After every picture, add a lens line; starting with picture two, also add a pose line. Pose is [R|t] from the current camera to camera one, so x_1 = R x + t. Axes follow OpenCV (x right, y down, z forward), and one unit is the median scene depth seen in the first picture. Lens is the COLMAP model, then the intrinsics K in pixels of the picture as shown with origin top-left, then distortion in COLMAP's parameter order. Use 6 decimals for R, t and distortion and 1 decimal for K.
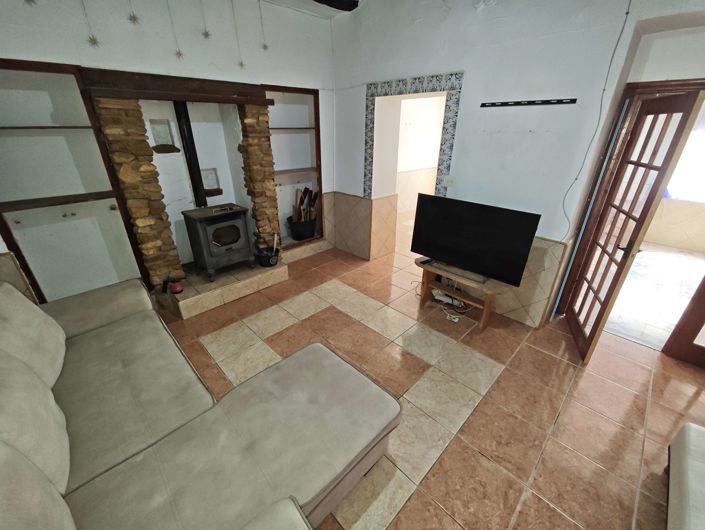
lens RADIAL K [[294.8, 0, 349.9], [0, 294.8, 262.4], [0, 0, 1]] dist [-0.010177, 0.005018]
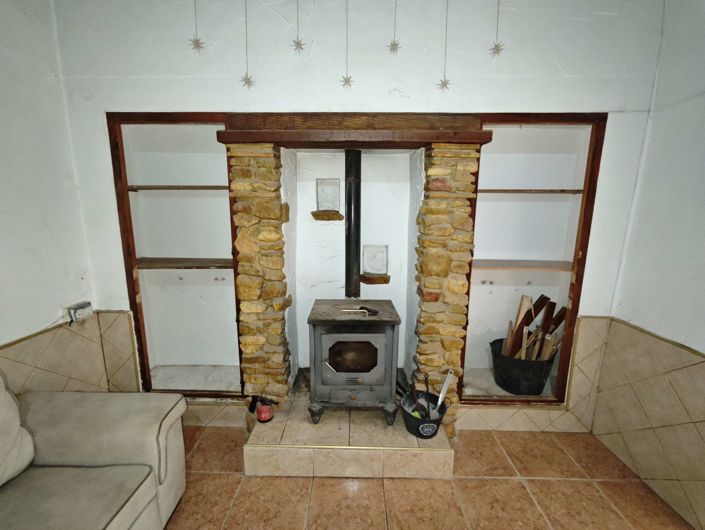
lens RADIAL K [[294.8, 0, 349.9], [0, 294.8, 262.4], [0, 0, 1]] dist [-0.010177, 0.005018]
pose [[0.706001, 0.124807, -0.697127, -0.042579], [-0.303515, 0.942691, -0.138608, -0.173947], [0.639876, 0.309446, 0.703422, 0.508327]]
